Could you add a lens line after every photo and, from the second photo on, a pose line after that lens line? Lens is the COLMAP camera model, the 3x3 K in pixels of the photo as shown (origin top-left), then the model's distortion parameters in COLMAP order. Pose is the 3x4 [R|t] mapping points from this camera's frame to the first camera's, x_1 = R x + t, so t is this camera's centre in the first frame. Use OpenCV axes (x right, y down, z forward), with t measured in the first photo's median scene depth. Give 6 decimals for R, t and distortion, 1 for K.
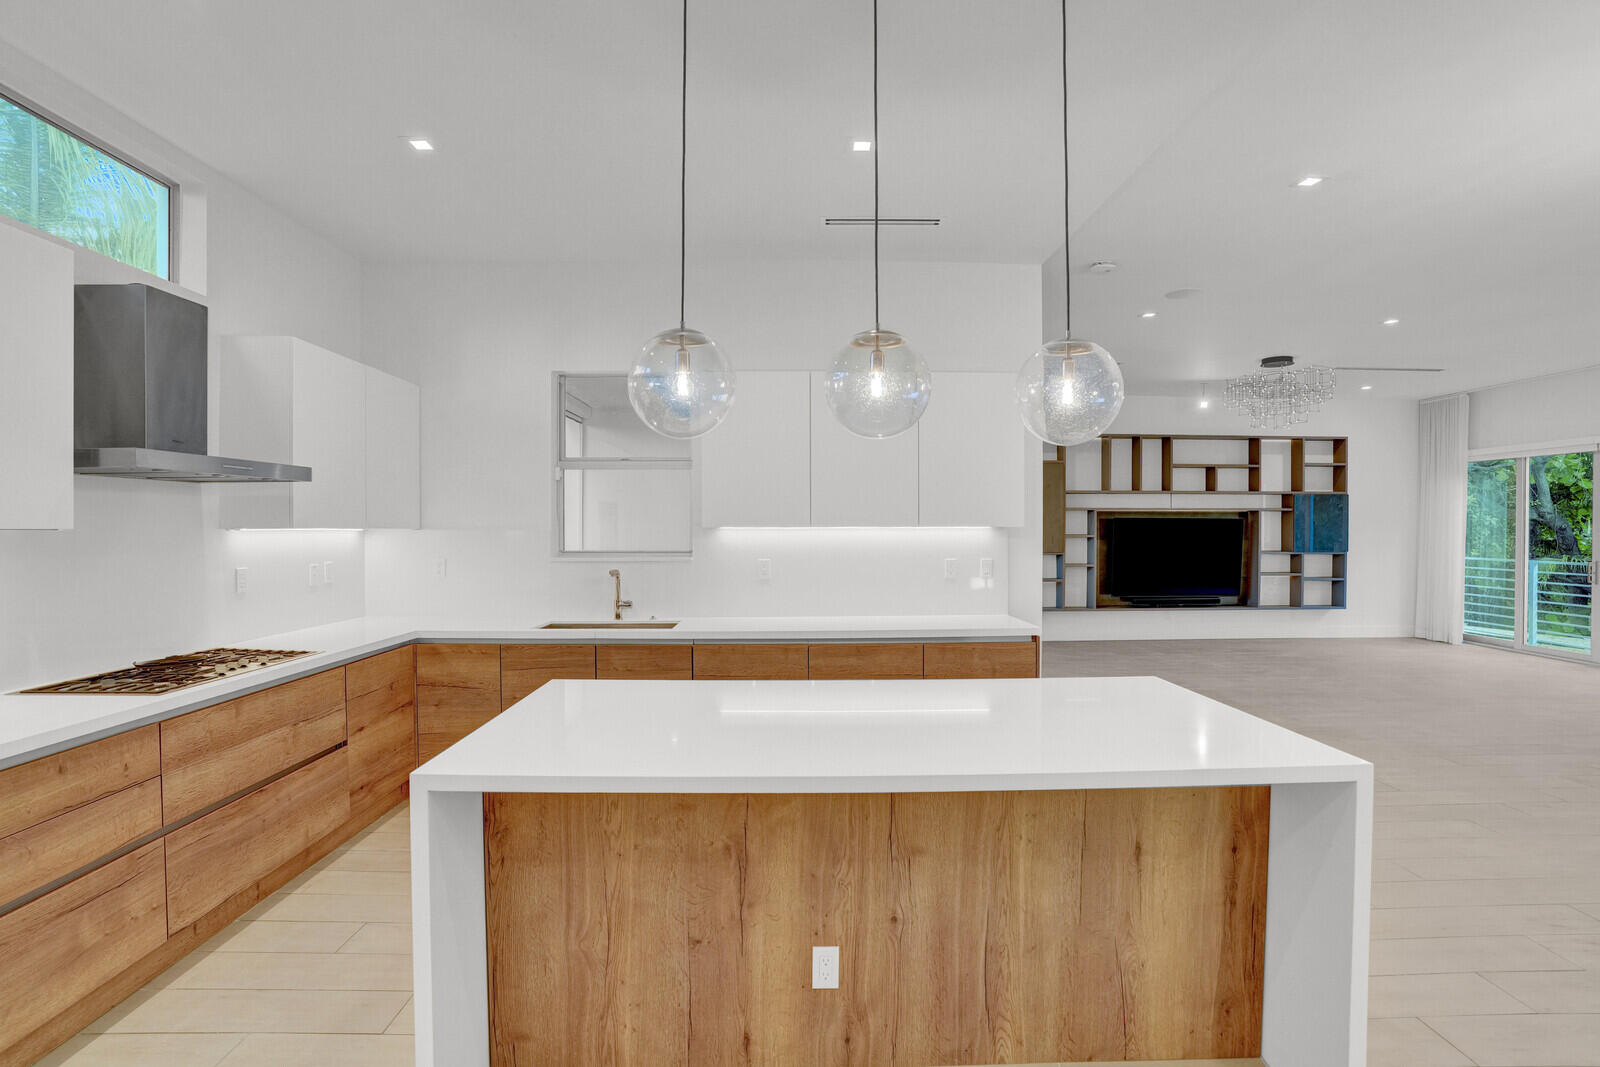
lens RADIAL K [[760.5, 0, 800.0], [0, 760.5, 533.5], [0, 0, 1]] dist [-0.068840, 0.025750]
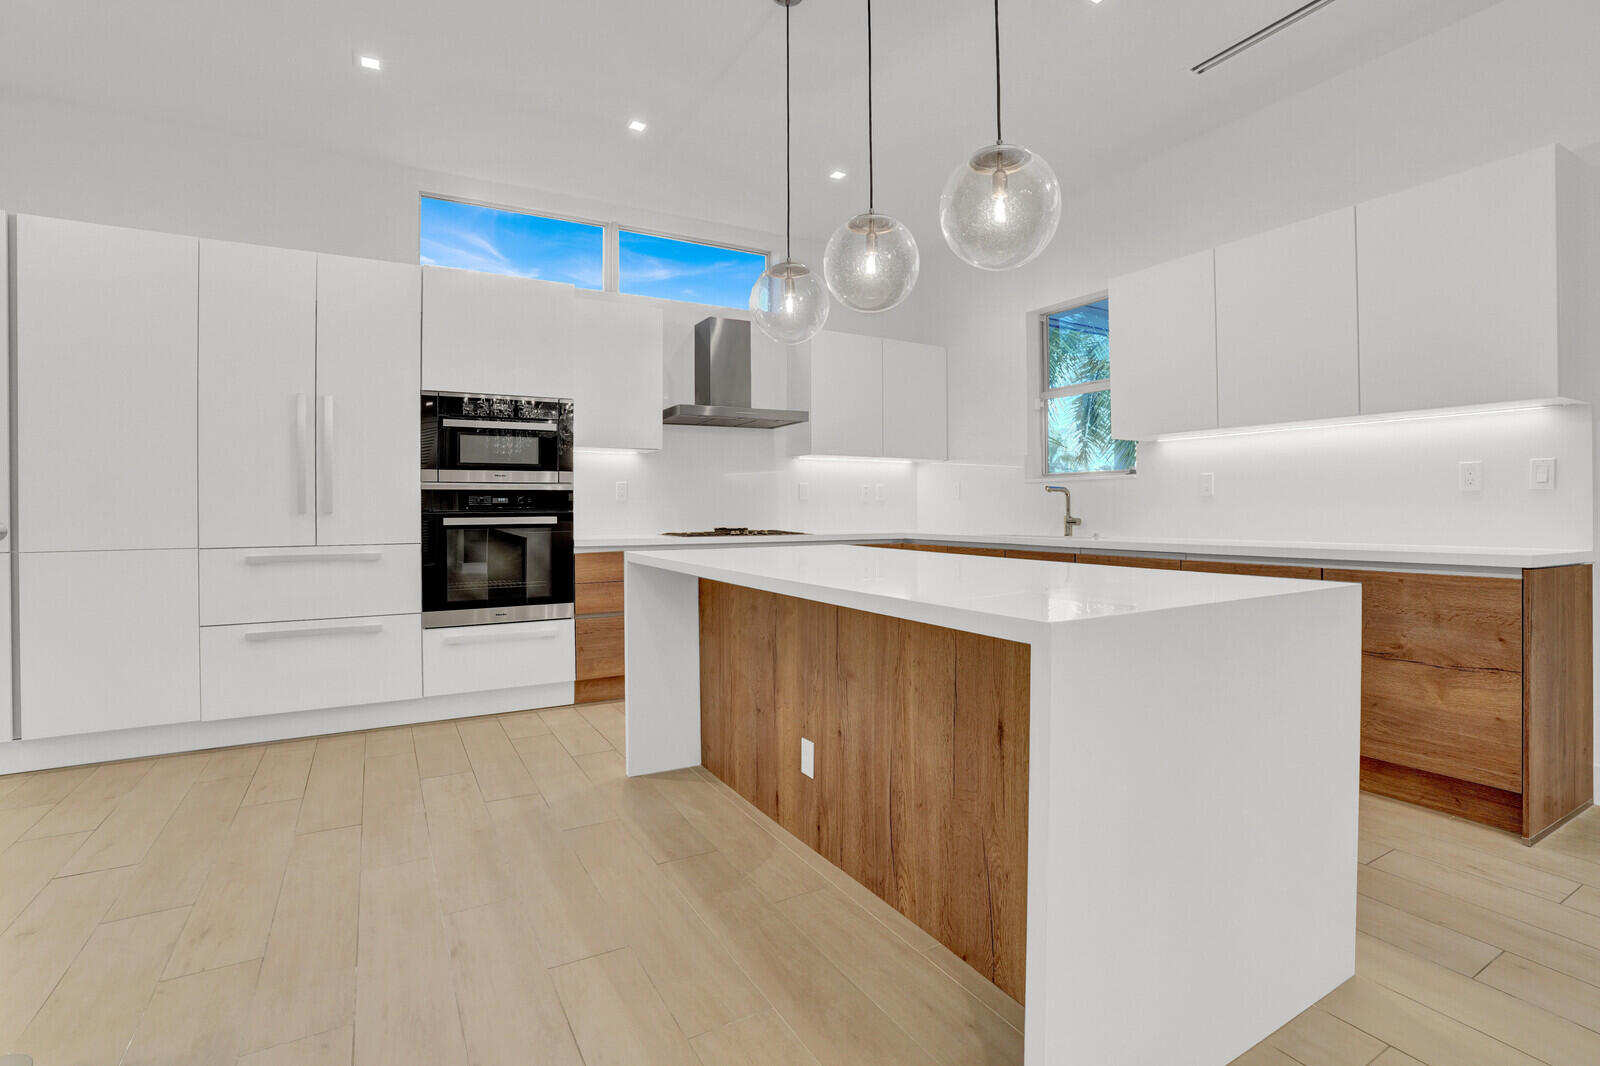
lens RADIAL K [[751.8, 0, 802.1], [0, 751.8, 507.1], [0, 0, 1]] dist [-0.067976, 0.021187]
pose [[0.479774, -0.002999, -0.877387, 1.080165], [-0.005271, 0.999966, -0.006301, 0.183691], [0.877376, 0.007648, 0.479742, 0.407517]]
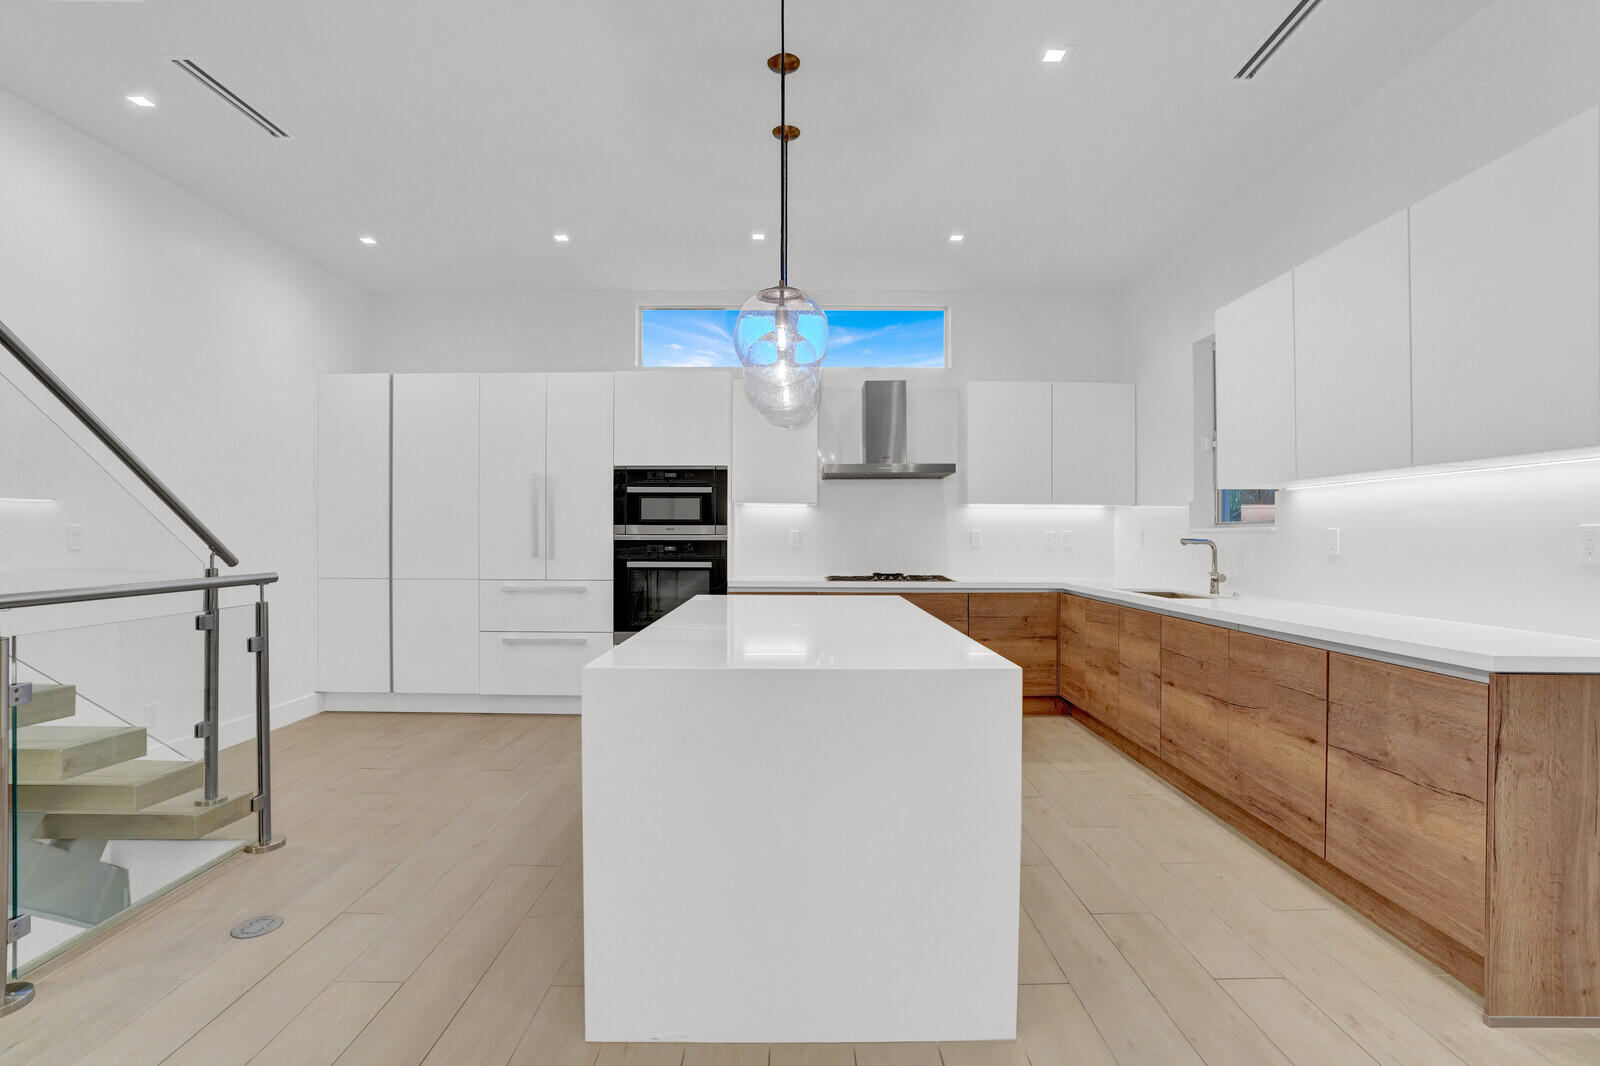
lens RADIAL K [[781.1, 0, 800.0], [0, 781.1, 533.0], [0, 0, 1]] dist [-0.076667, 0.023700]
pose [[-0.022736, -0.003699, -0.999735, 1.582860], [-0.014241, 0.999893, -0.003376, 0.109900], [0.999640, 0.014160, -0.022786, 1.131722]]
